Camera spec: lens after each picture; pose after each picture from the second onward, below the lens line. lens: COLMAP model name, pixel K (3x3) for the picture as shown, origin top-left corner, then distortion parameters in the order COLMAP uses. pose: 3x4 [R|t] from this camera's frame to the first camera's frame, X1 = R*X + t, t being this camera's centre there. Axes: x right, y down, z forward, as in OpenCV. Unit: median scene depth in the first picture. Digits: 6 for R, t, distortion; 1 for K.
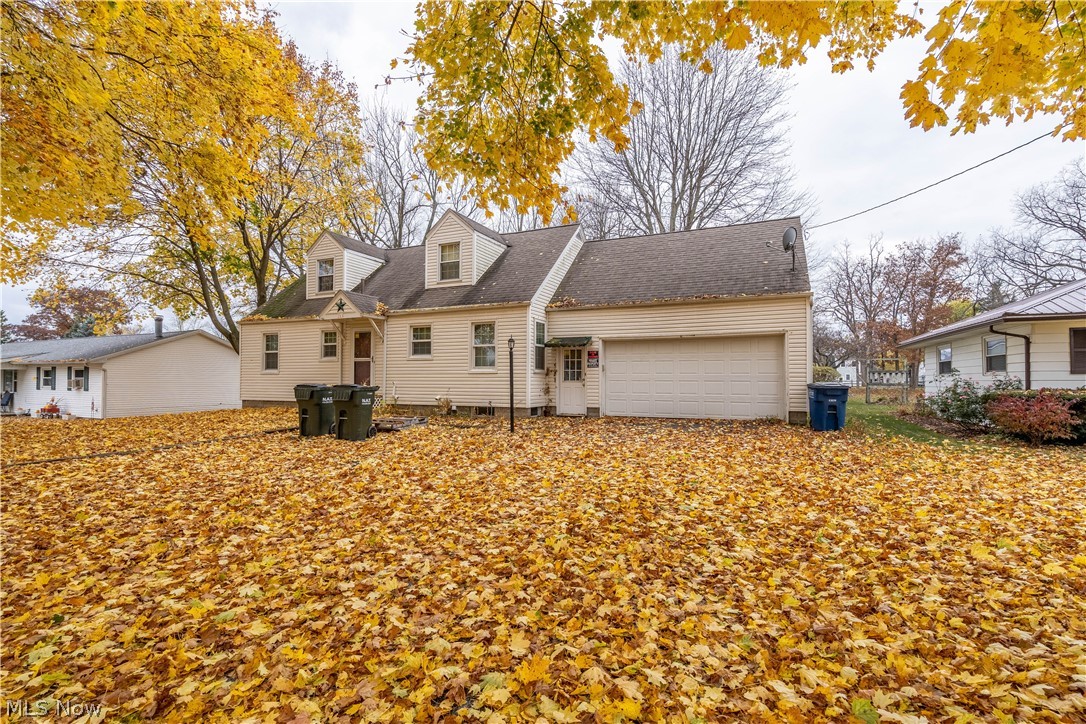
lens RADIAL K [[495.1, 0, 545.8], [0, 495.1, 364.6], [0, 0, 1]] dist [-0.002326, 0.000724]
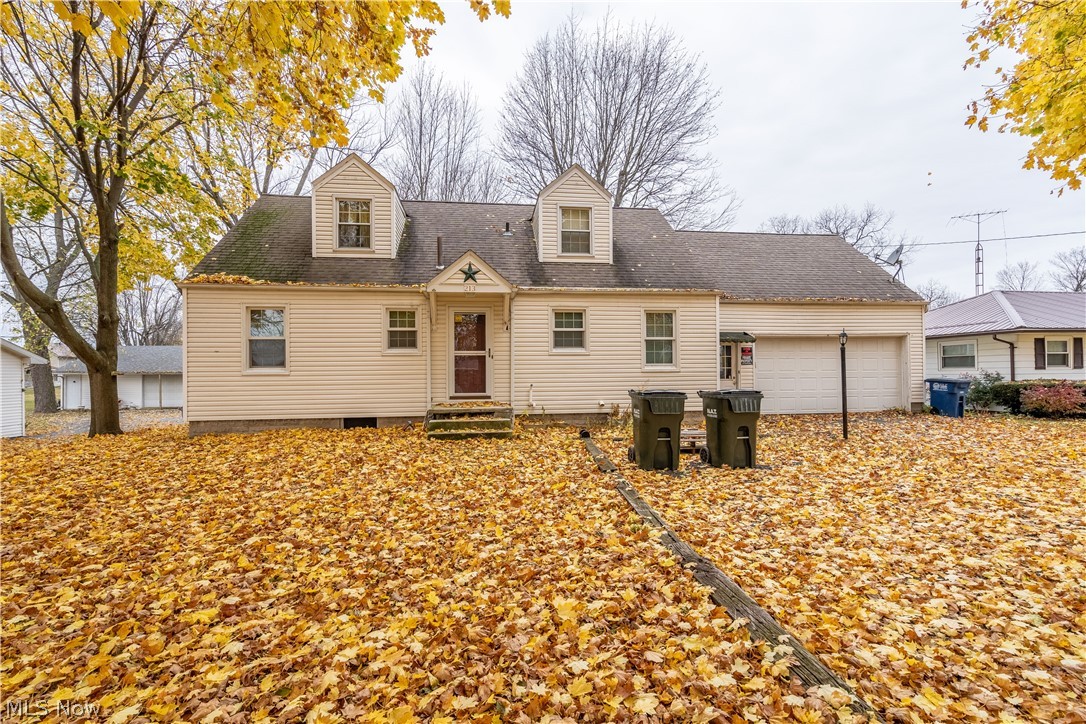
lens RADIAL K [[495.1, 0, 542.2], [0, 495.1, 364.0], [0, 0, 1]] dist [-0.002326, 0.000724]
pose [[0.851957, -0.000821, 0.523611, -0.720889], [-0.005897, 0.999920, 0.011163, -0.003642], [-0.523578, -0.012598, 0.851885, 0.388608]]
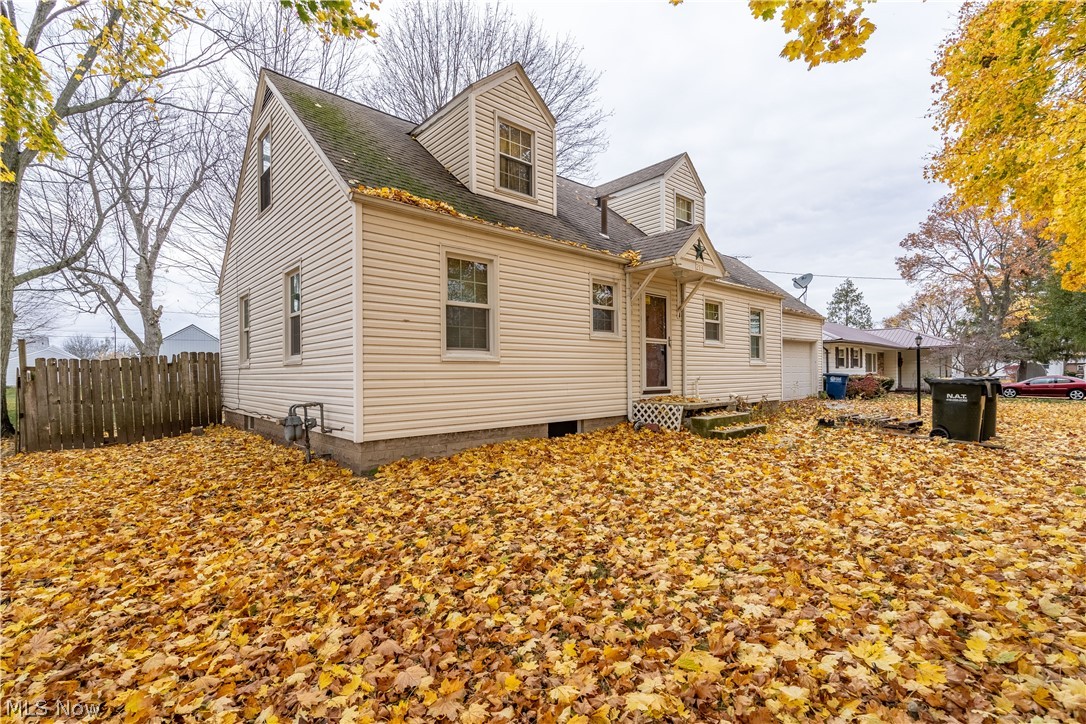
lens RADIAL K [[495.1, 0, 541.0], [0, 495.1, 365.0], [0, 0, 1]] dist [-0.002326, 0.000724]
pose [[0.407910, 0.006482, 0.912999, -1.092263], [-0.025717, 0.999660, 0.004393, 0.022181], [-0.912660, -0.025271, 0.407938, 0.975304]]
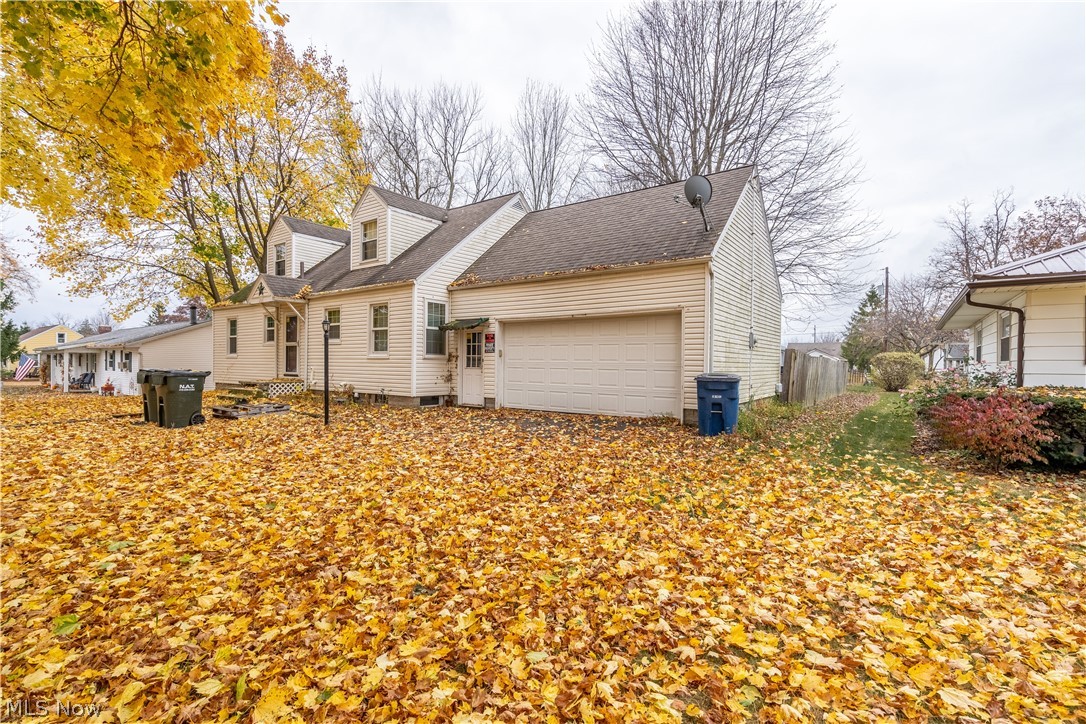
lens RADIAL K [[495.1, 0, 546.0], [0, 495.1, 364.2], [0, 0, 1]] dist [-0.002326, 0.000724]
pose [[0.978658, 0.007846, -0.205346, 0.367914], [-0.001557, 0.999525, 0.030769, -0.001061], [0.205490, -0.029793, 0.978206, 0.149731]]
